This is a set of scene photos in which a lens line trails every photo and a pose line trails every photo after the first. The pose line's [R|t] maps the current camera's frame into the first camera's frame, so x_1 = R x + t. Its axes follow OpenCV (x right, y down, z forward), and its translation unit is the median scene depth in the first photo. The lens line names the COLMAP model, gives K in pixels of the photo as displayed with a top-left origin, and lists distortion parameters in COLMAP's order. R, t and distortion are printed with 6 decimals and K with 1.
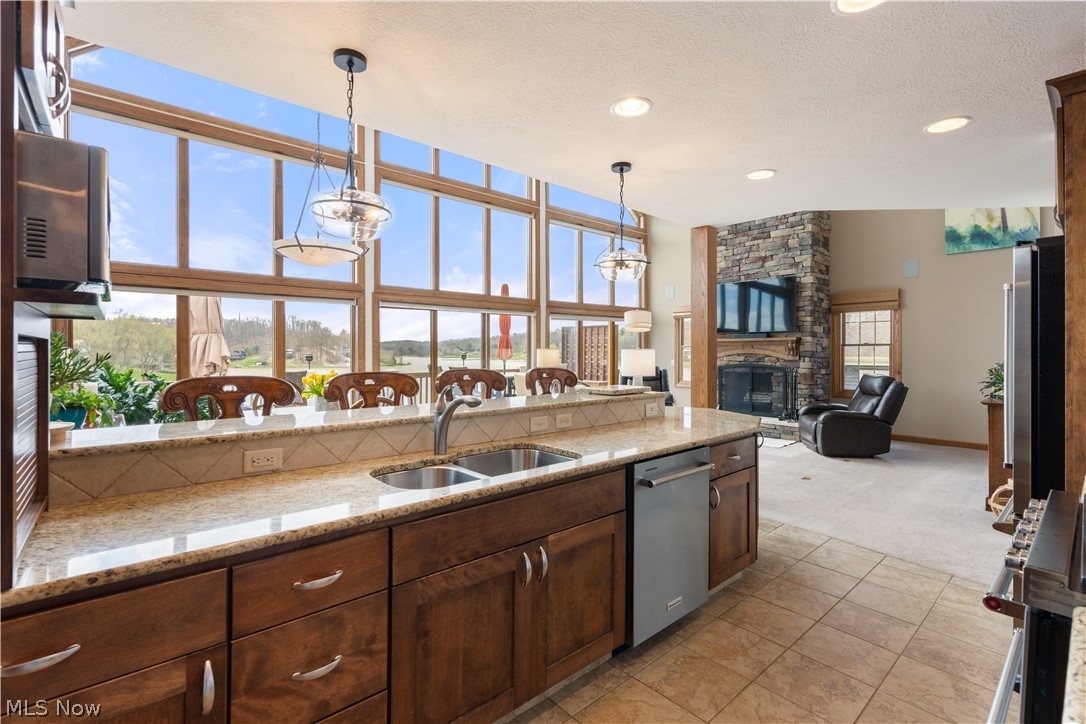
lens RADIAL K [[492.9, 0, 540.7], [0, 492.9, 350.4], [0, 0, 1]] dist [-0.003179, 0.000127]
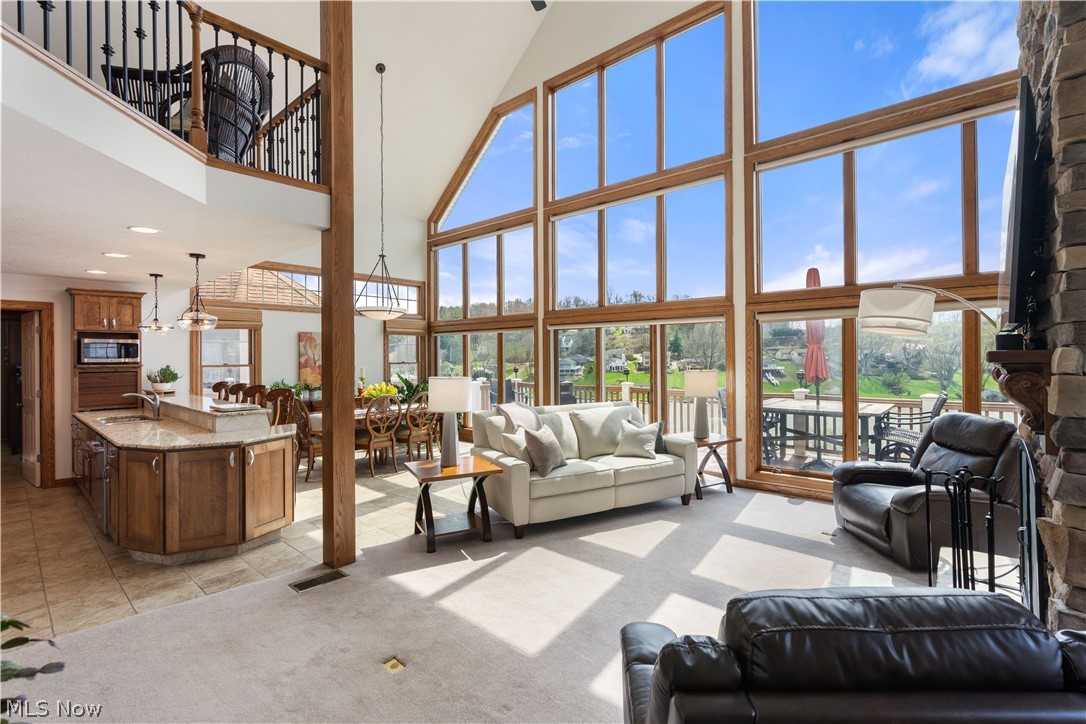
lens RADIAL K [[486.9, 0, 542.2], [0, 486.9, 357.9], [0, 0, 1]] dist [-0.003910, -0.000225]
pose [[0.125993, 0.003917, -0.992023, 0.709984], [0.004949, 0.999977, 0.004577, -0.026127], [0.992019, -0.005486, 0.125970, 0.752657]]
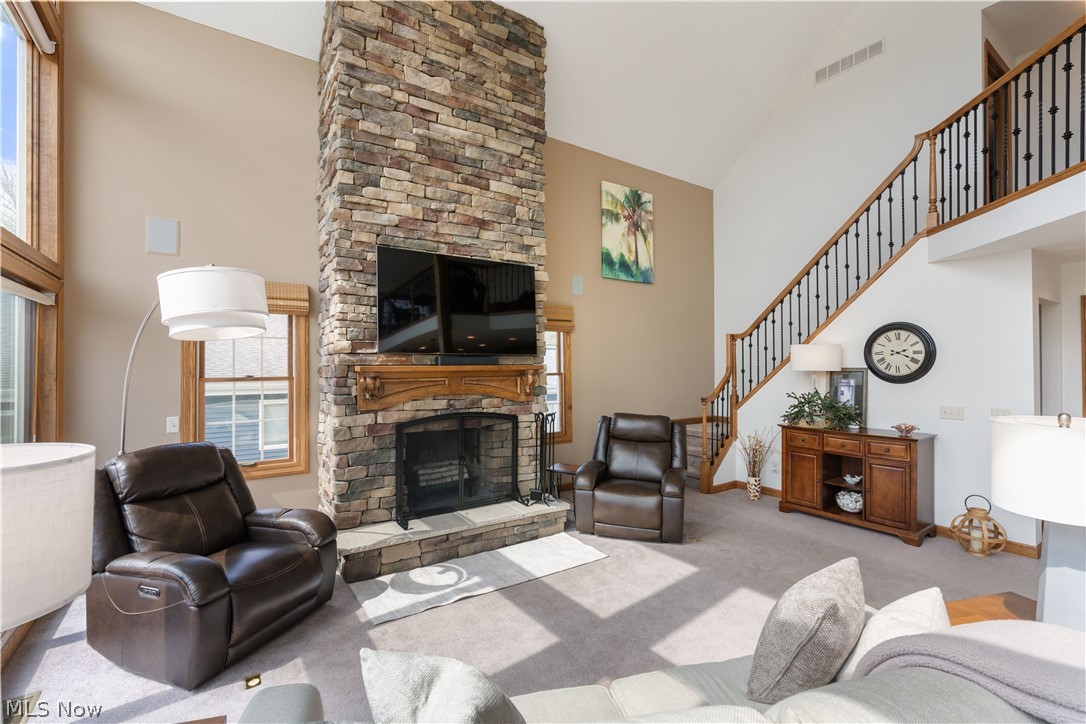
lens RADIAL K [[484.0, 0, 541.8], [0, 484.0, 359.9], [0, 0, 1]] dist [0.000312, -0.000089]
pose [[0.113054, 0.011077, 0.993527, -0.089702], [0.002754, 0.999931, -0.011462, -0.025803], [-0.993585, 0.004032, 0.113016, 0.919422]]
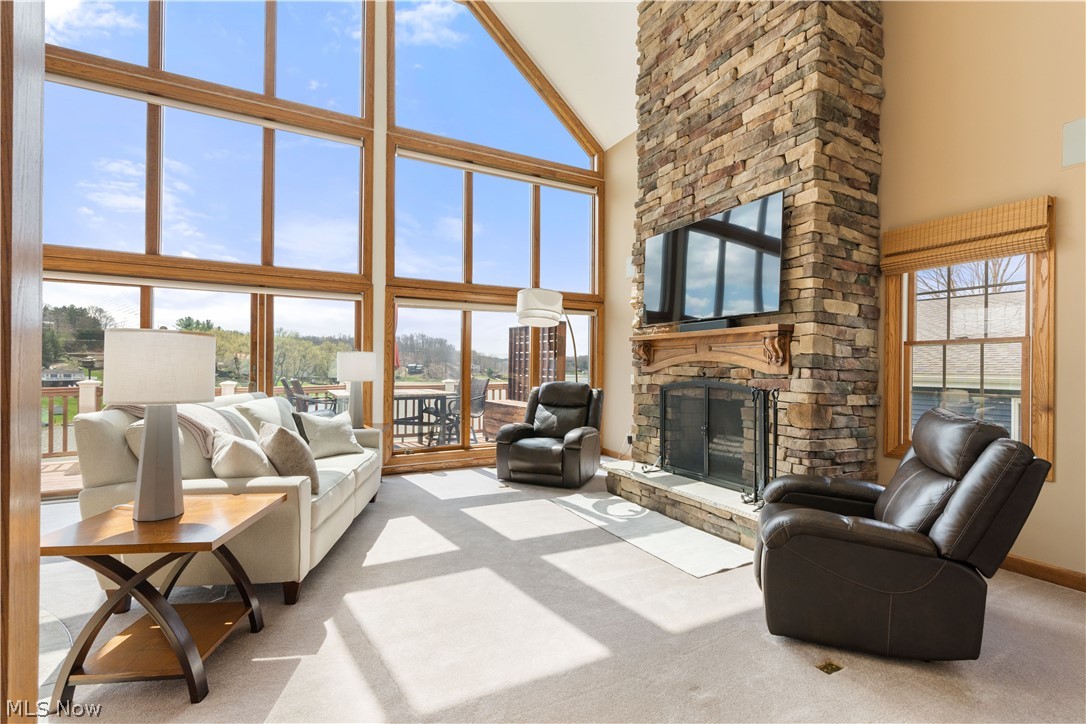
lens RADIAL K [[489.5, 0, 544.1], [0, 489.5, 367.8], [0, 0, 1]] dist [-0.002257, 0.000132]
pose [[0.973675, 0.009900, -0.227724, 0.406152], [-0.009923, 0.999950, 0.001046, 0.015151], [0.227723, 0.001241, 0.973725, 0.503490]]
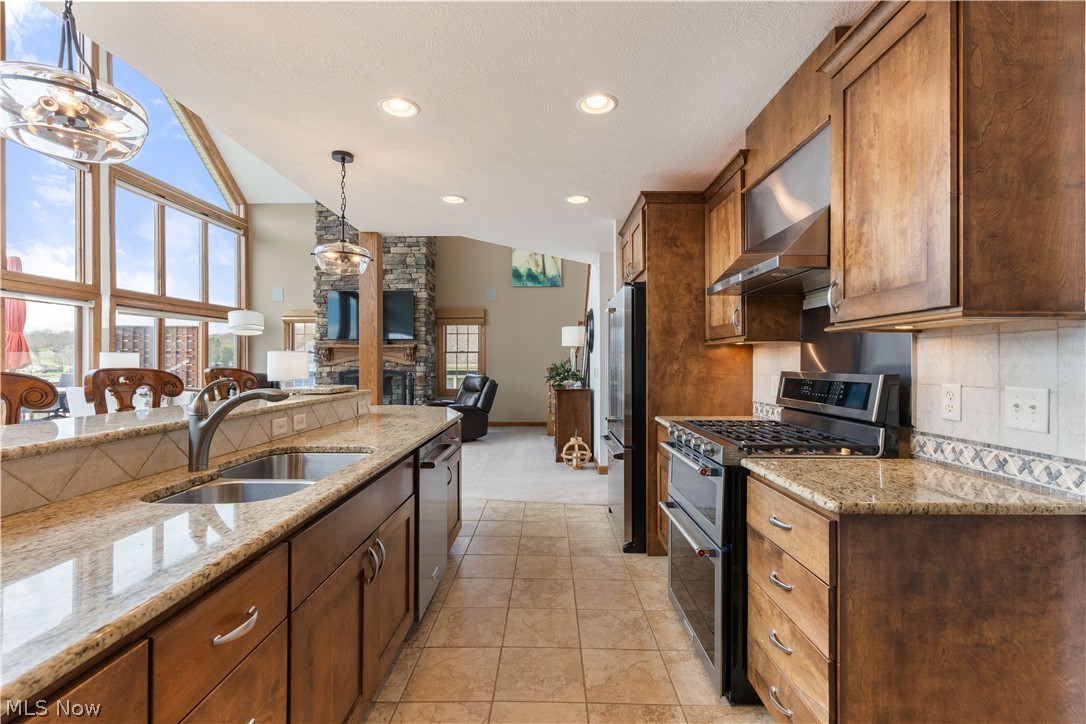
lens RADIAL K [[486.9, 0, 546.1], [0, 486.9, 362.0], [0, 0, 1]] dist [-0.004808, 0.000487]
pose [[0.662299, -0.001311, 0.749238, -0.118069], [0.000928, 0.999999, 0.000929, 0.012491], [-0.749239, 0.000080, 0.662300, 0.029592]]
